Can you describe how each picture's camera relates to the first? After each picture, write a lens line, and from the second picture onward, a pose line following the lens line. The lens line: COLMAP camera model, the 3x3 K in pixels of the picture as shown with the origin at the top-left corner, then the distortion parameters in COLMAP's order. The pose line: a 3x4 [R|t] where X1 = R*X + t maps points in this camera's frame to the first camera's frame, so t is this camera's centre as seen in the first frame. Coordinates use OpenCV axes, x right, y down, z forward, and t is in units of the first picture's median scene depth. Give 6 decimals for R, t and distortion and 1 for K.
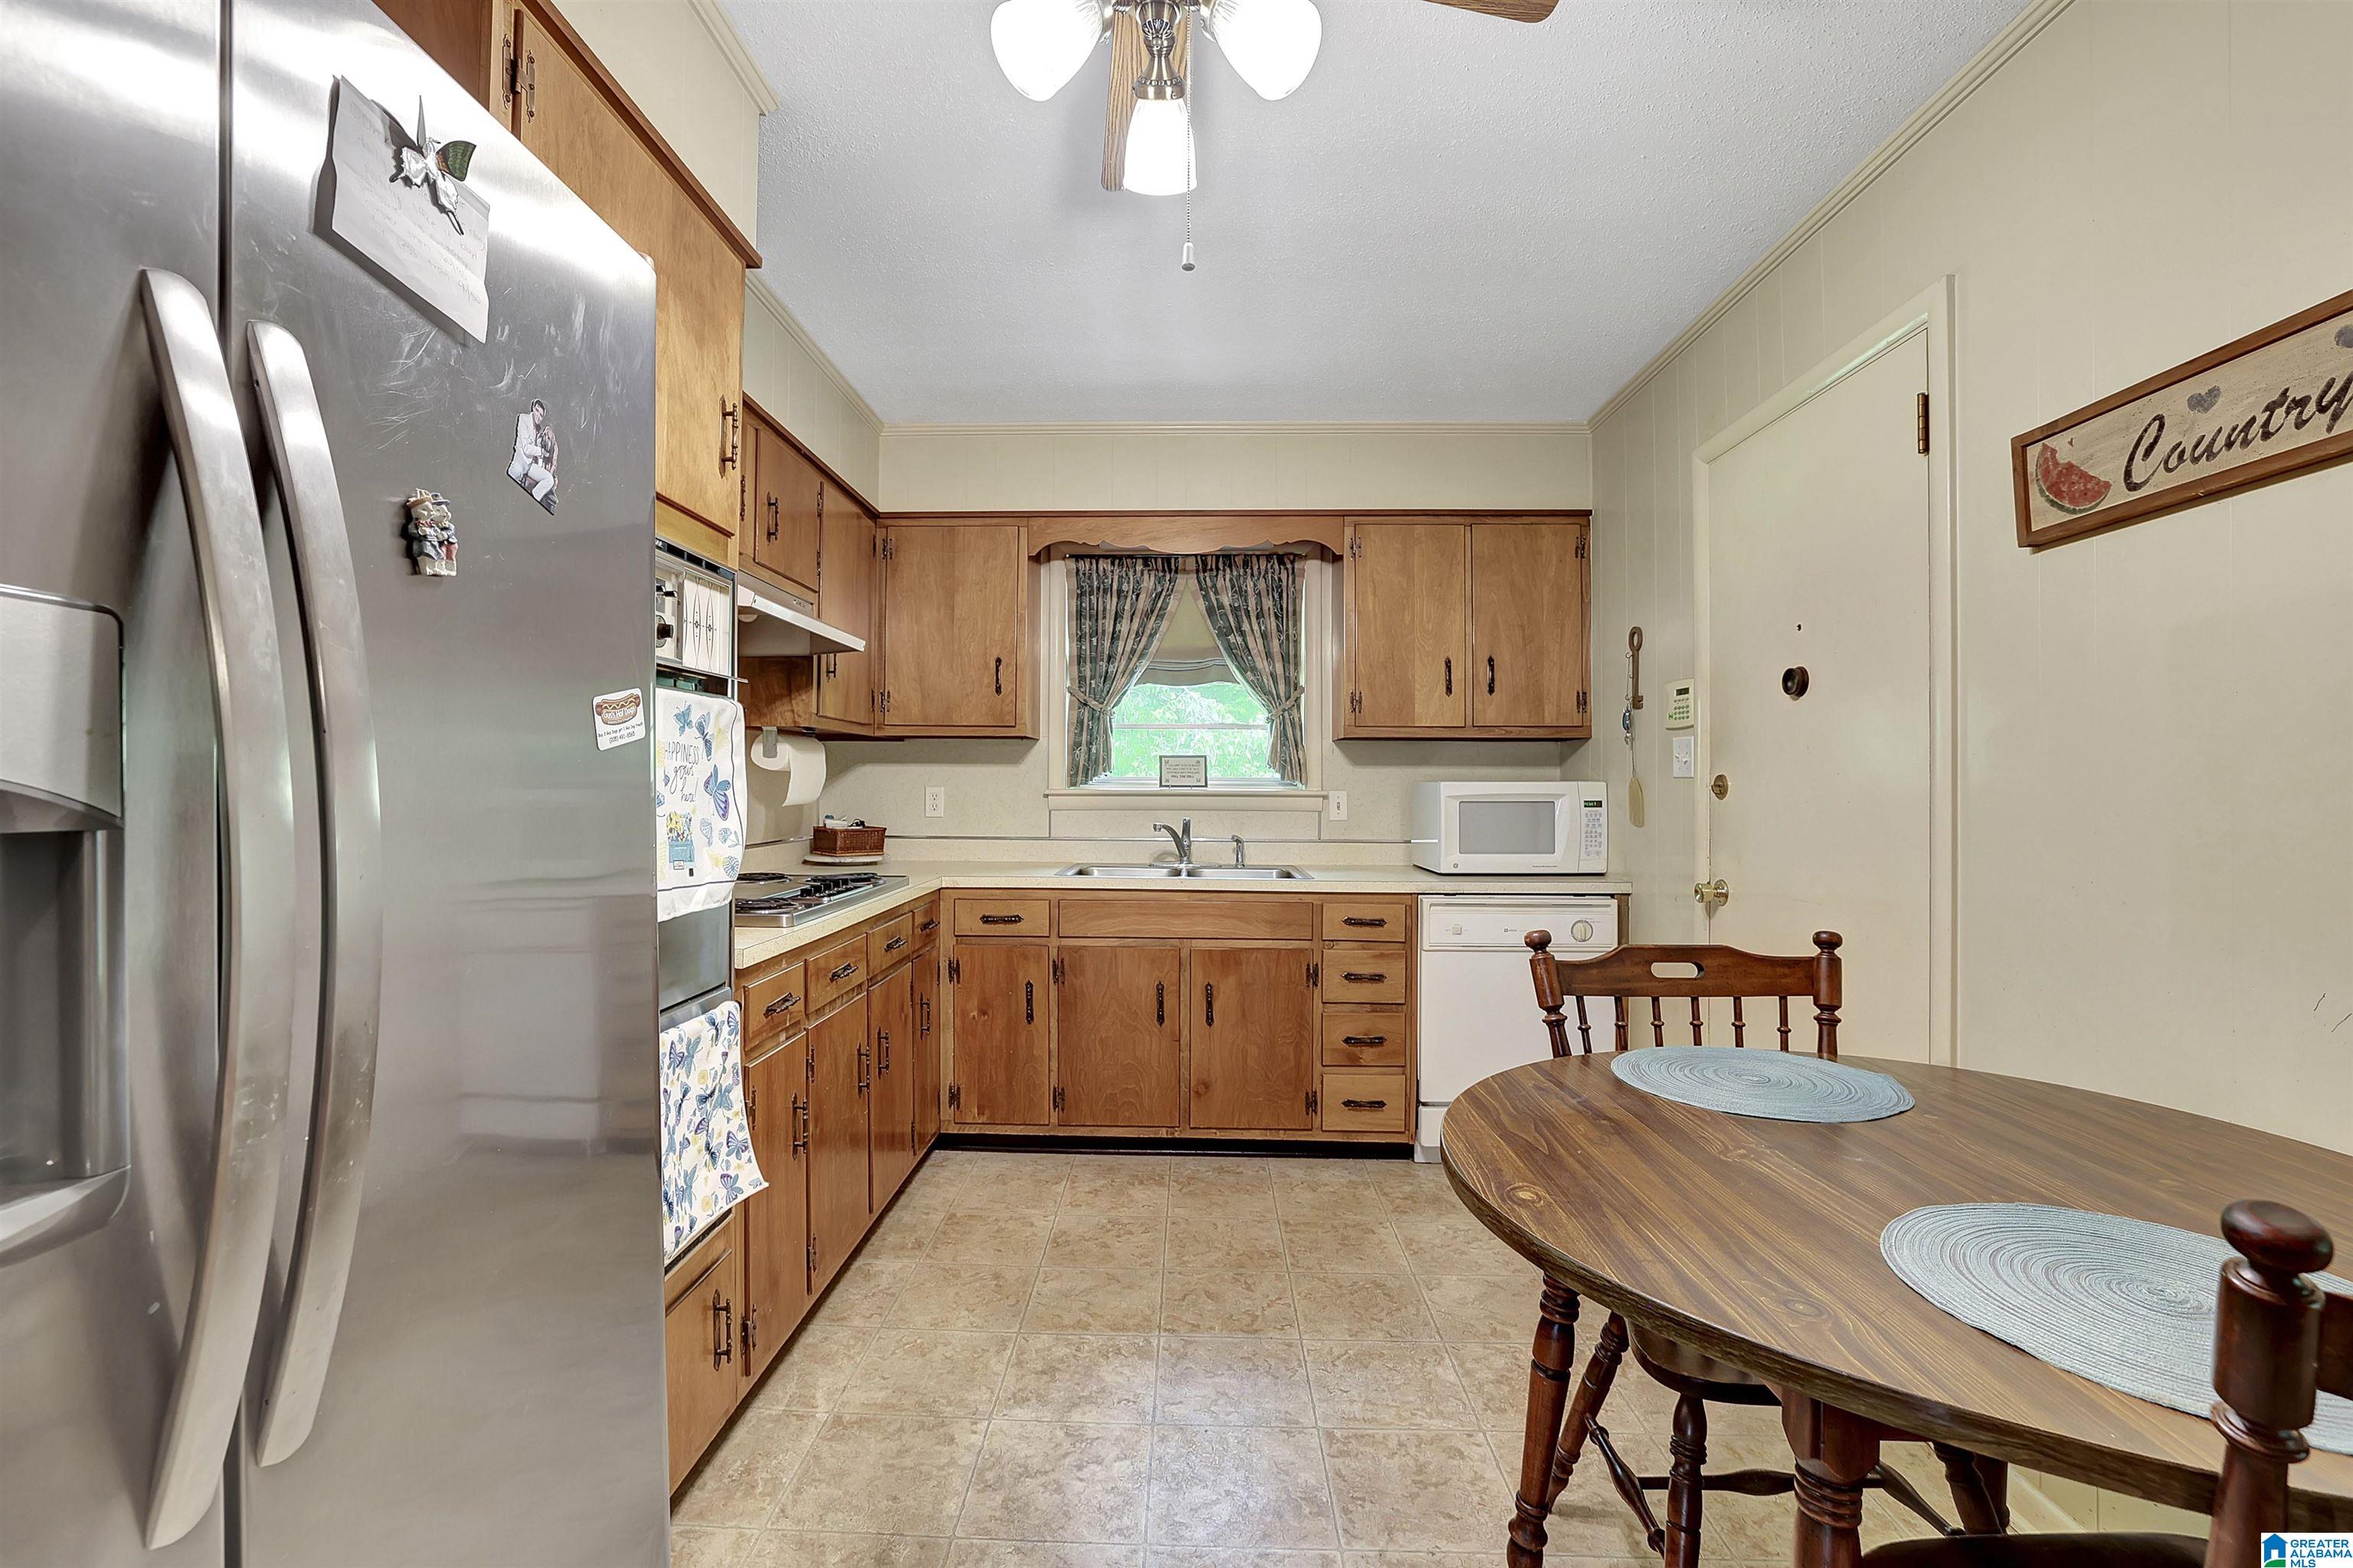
lens RADIAL K [[1003.6, 0, 1166.1], [0, 1003.6, 781.2], [0, 0, 1]] dist [-0.049810, 0.017625]
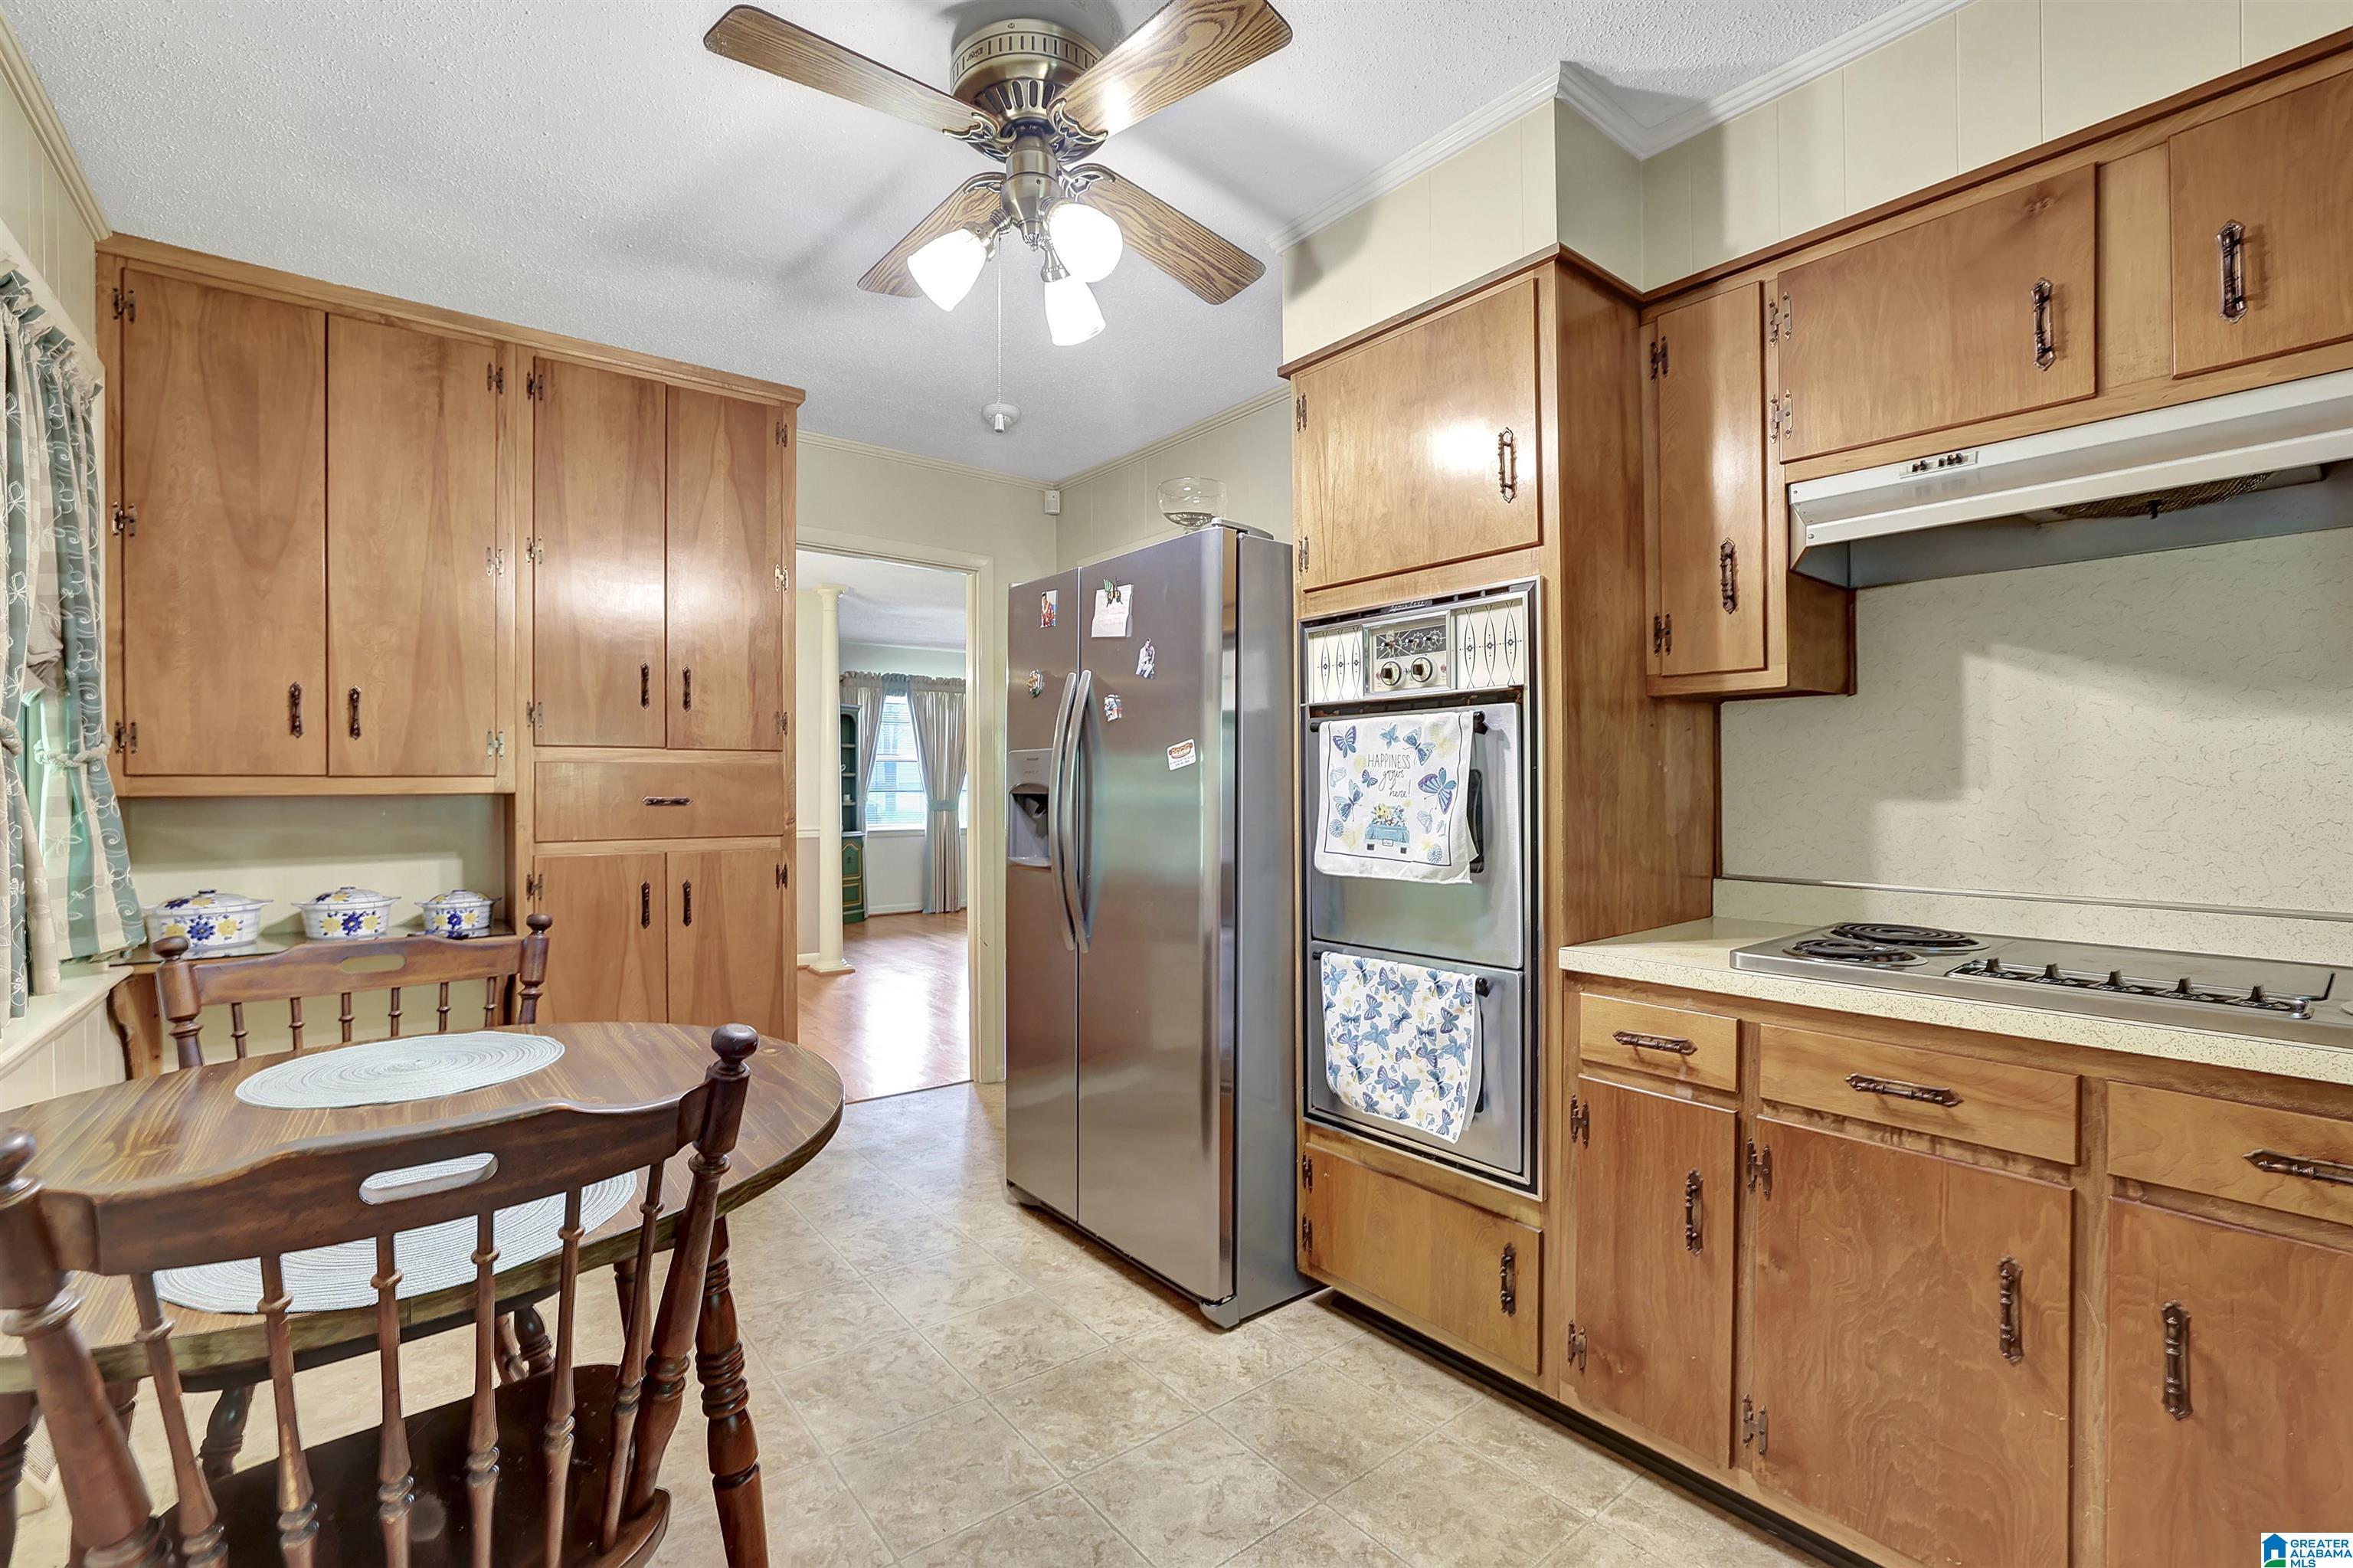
lens RADIAL K [[1003.6, 0, 1166.1], [0, 1003.6, 781.2], [0, 0, 1]] dist [-0.049810, 0.017625]
pose [[-0.761513, 0.001222, -0.648149, 0.632090], [0.004643, 0.999983, -0.003570, 0.002547], [0.648133, -0.005727, -0.761506, 1.816877]]
